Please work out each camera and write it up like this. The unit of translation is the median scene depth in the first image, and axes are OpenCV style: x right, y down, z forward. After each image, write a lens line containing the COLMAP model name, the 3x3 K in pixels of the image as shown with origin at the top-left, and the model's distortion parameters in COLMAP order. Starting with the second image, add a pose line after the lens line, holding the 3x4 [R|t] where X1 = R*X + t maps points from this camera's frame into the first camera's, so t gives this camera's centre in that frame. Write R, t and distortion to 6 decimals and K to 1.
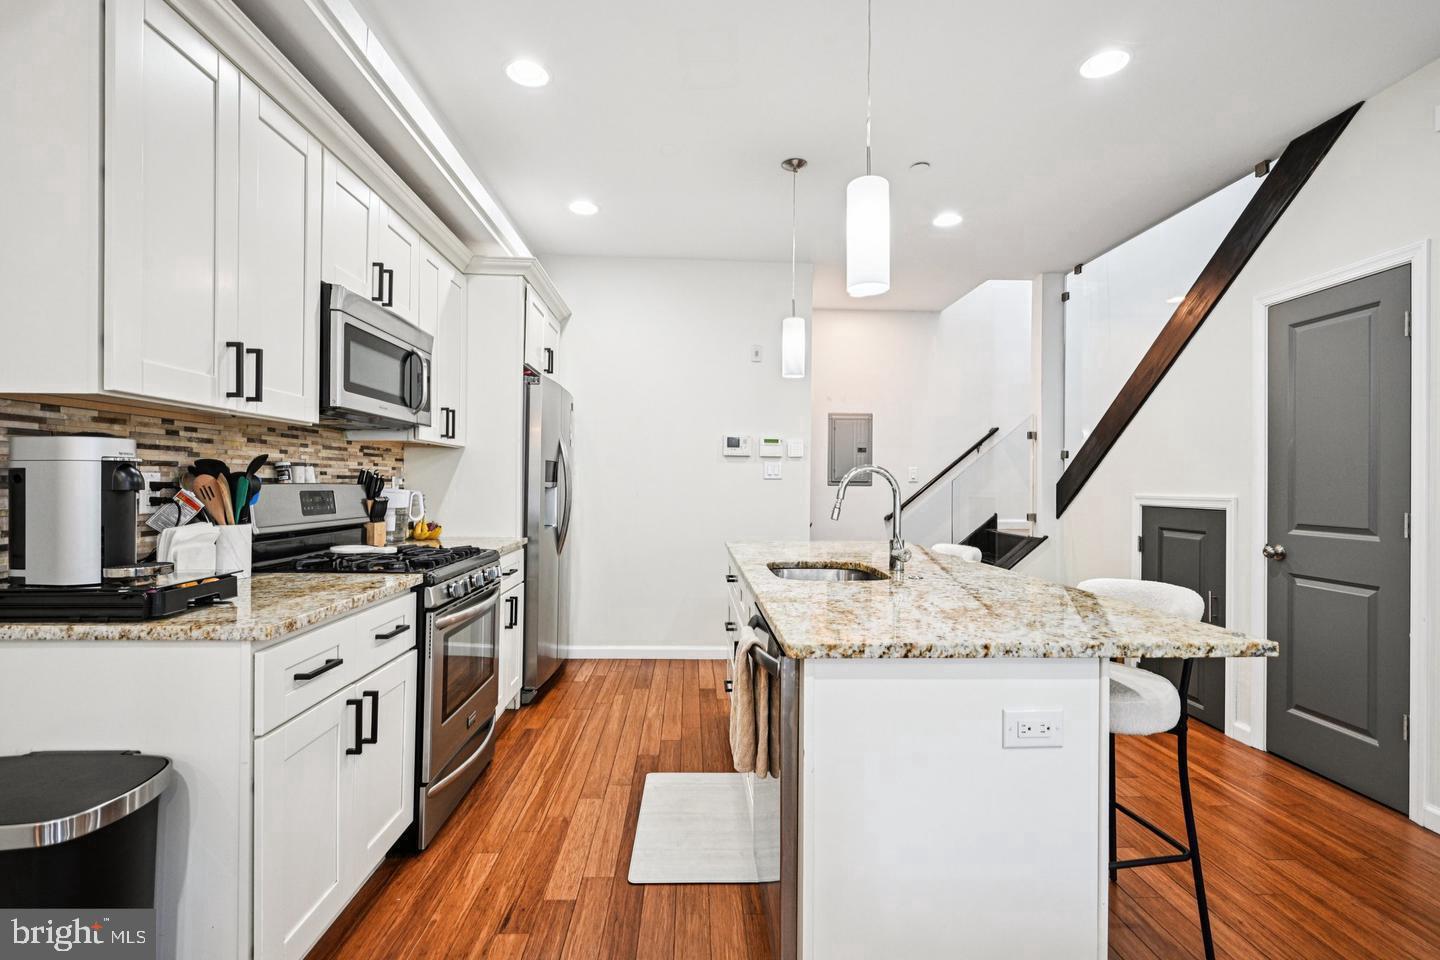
lens RADIAL K [[665.5, 0, 720.0], [0, 665.5, 480.0], [0, 0, 1]] dist [-0.000090, -0.000422]
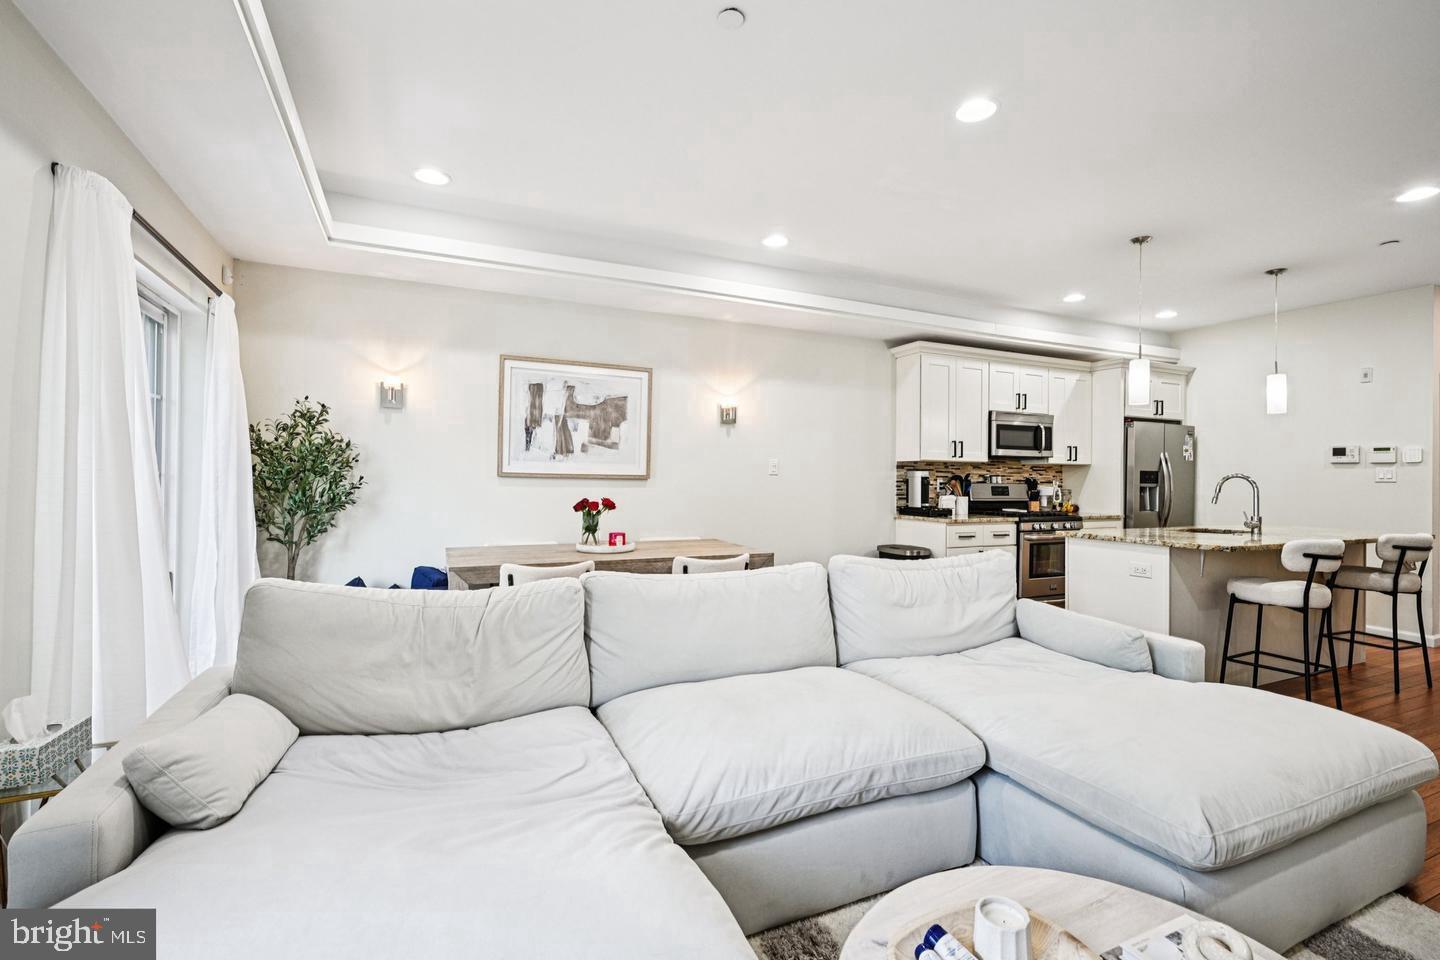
lens RADIAL K [[648.0, 0, 719.9], [0, 648.0, 473.8], [0, 0, 1]] dist [-0.000398, -0.000292]
pose [[0.379530, -0.011012, -0.925114, 1.152189], [-0.002087, 0.999916, -0.012758, 0.002155], [0.925177, 0.006773, 0.379475, -0.833091]]
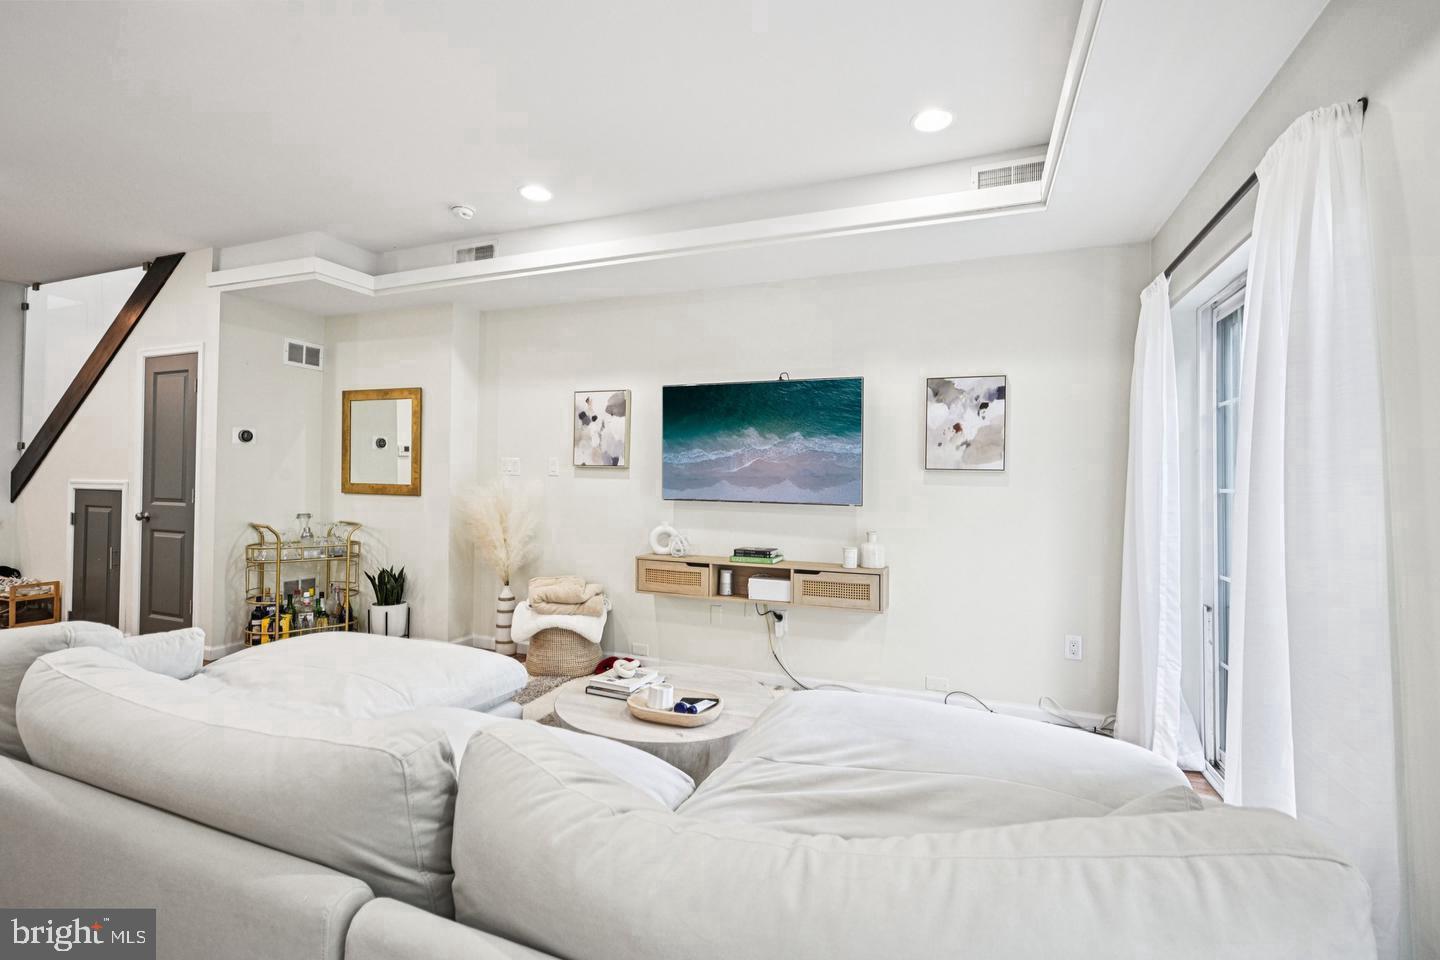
lens RADIAL K [[641.8, 0, 720.0], [0, 641.8, 478.2], [0, 0, 1]] dist [0.001176, -0.000996]
pose [[0.410679, 0.003341, 0.911774, 0.017055], [-0.014898, 0.999884, 0.003046, -0.007157], [-0.911658, -0.014835, 0.410681, -0.937817]]
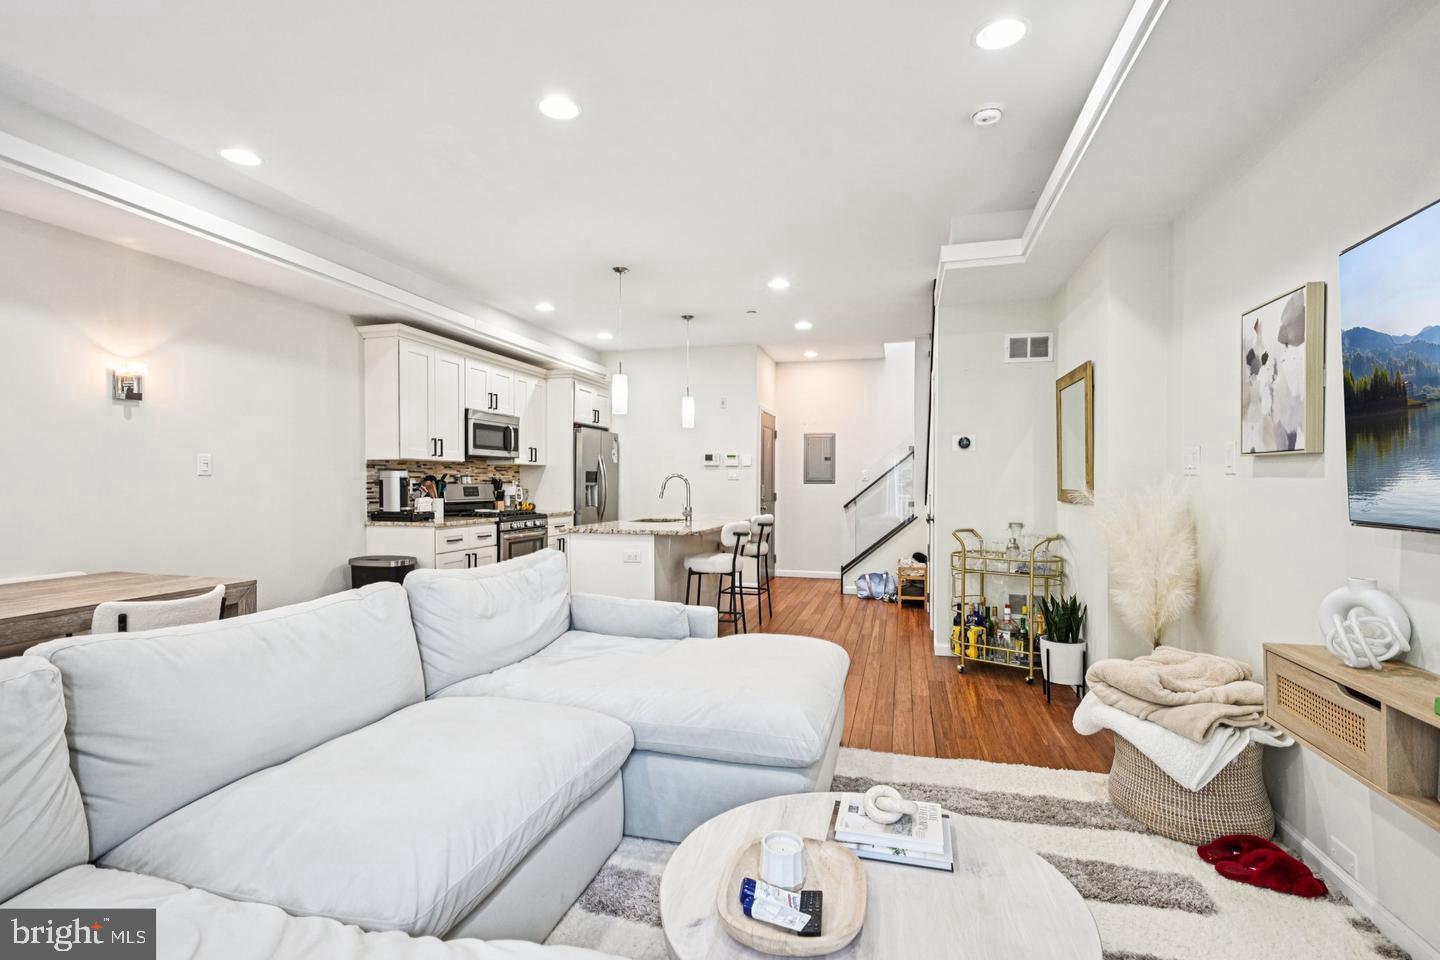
lens RADIAL K [[683.2, 0, 719.2], [0, 683.2, 488.7], [0, 0, 1]] dist [0.001276, -0.000221]
pose [[0.952958, -0.004265, -0.303074, 0.939008], [0.008263, 0.999895, 0.011910, 0.000928], [0.302991, -0.013855, 0.952893, -1.022776]]
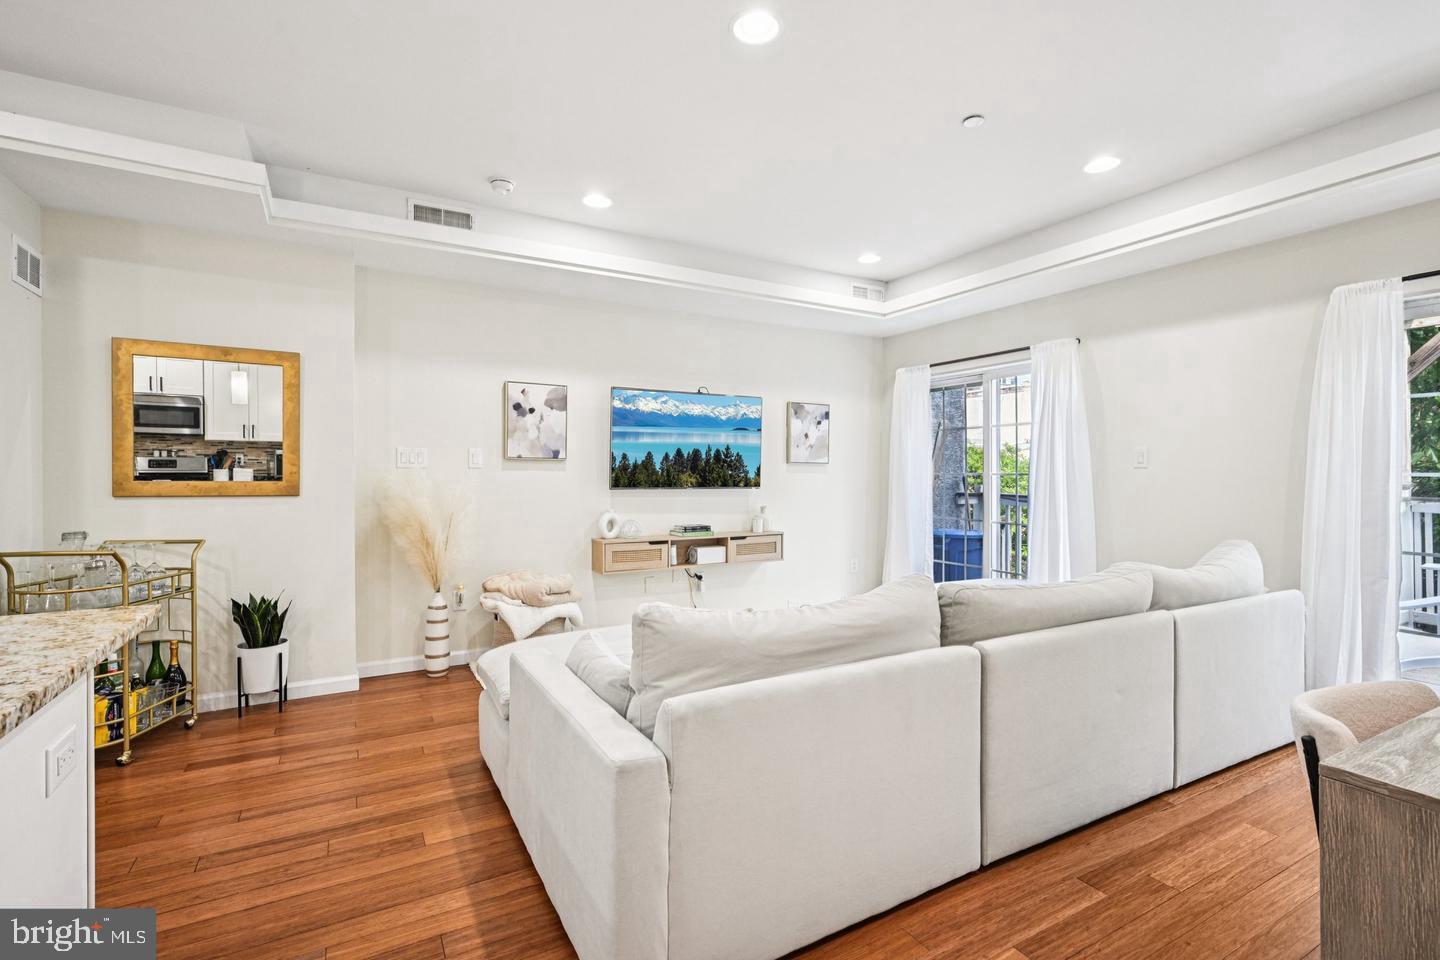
lens RADIAL K [[661.3, 0, 720.9], [0, 661.3, 475.0], [0, 0, 1]] dist [0.001794, 0.000060]
pose [[-0.451927, -0.011225, 0.891984, -0.327214], [-0.008983, 0.999927, 0.008032, -0.004074], [-0.892010, -0.004383, -0.451995, 0.310949]]
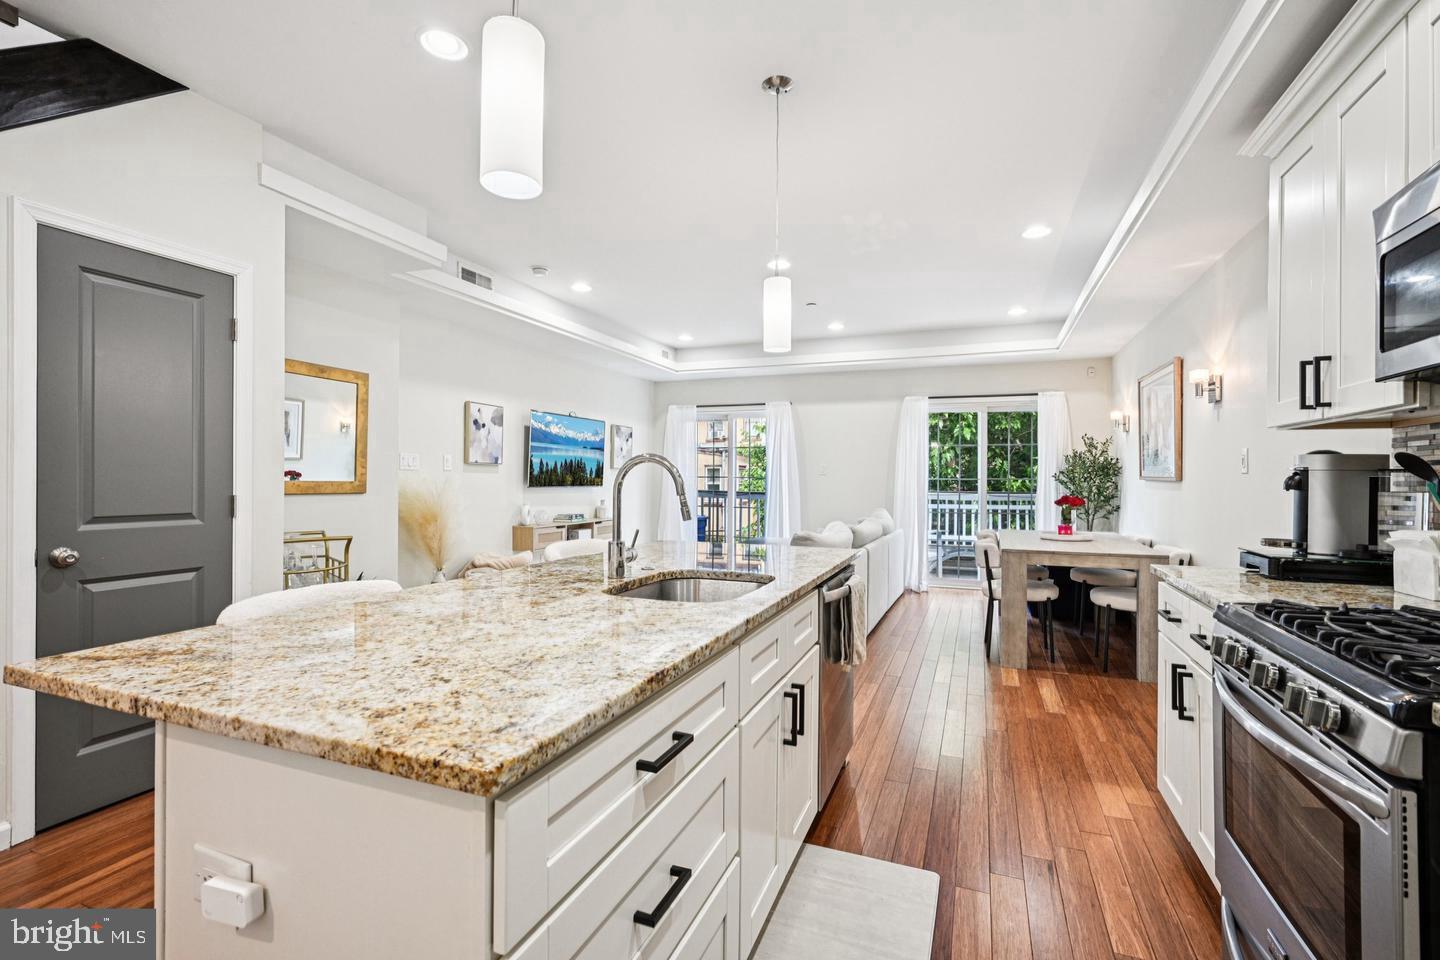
lens RADIAL K [[641.8, 0, 720.0], [0, 641.8, 478.2], [0, 0, 1]] dist [0.001176, -0.000996]
pose [[-0.909033, -0.015211, 0.416446, -0.170733], [-0.016690, 0.999861, 0.000089, 0.006198], [-0.416389, -0.006869, -0.909161, 1.497014]]
